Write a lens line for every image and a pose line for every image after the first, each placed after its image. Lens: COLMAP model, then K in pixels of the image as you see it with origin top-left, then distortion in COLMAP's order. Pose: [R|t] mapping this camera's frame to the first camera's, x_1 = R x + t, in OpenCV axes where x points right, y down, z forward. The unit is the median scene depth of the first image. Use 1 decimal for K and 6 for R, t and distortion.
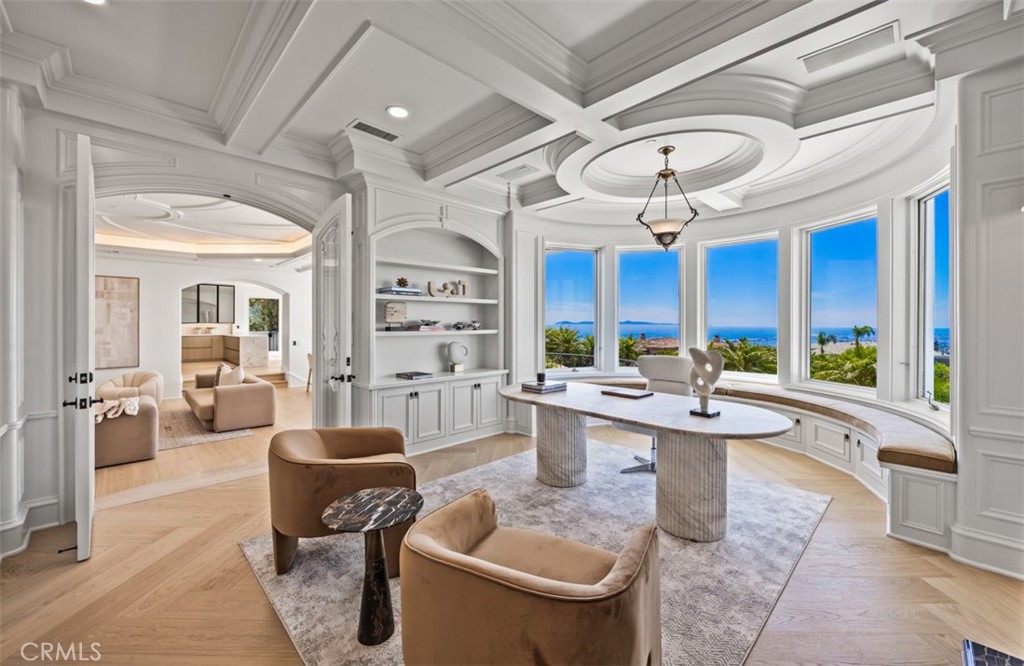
lens RADIAL K [[404.4, 0, 527.7], [0, 404.4, 329.4], [0, 0, 1]] dist [0.000048, -0.000338]
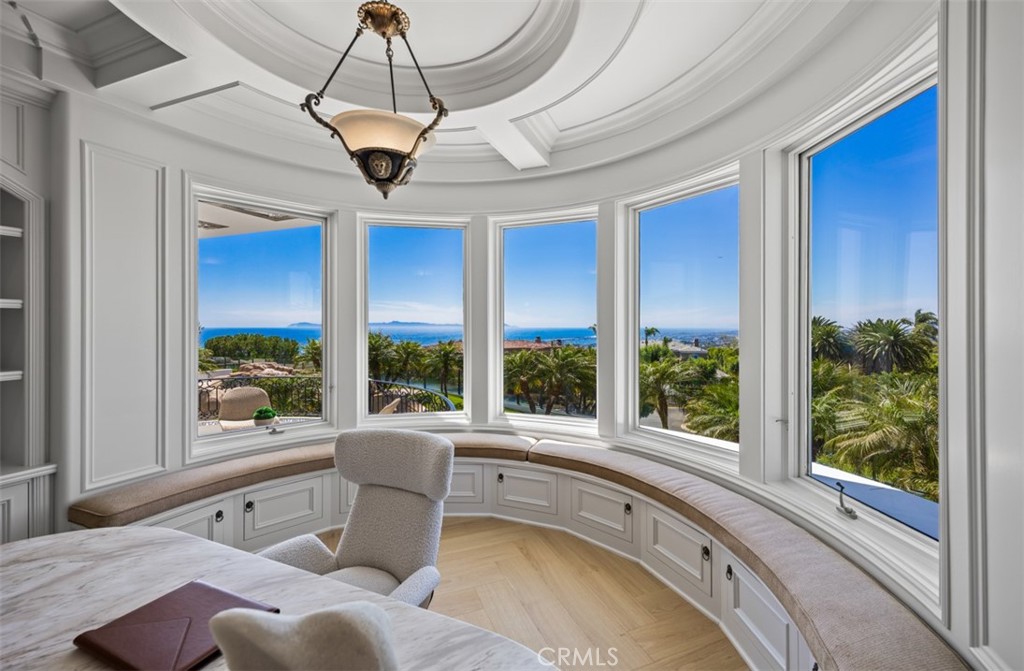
lens RADIAL K [[404.4, 0, 512.1], [0, 404.4, 329.7], [0, 0, 1]] dist [0.000048, -0.000338]
pose [[0.932953, -0.002879, 0.359988, 0.278132], [0.003050, 0.999995, 0.000093, -0.045691], [-0.359986, 0.001011, 0.932957, 0.482652]]
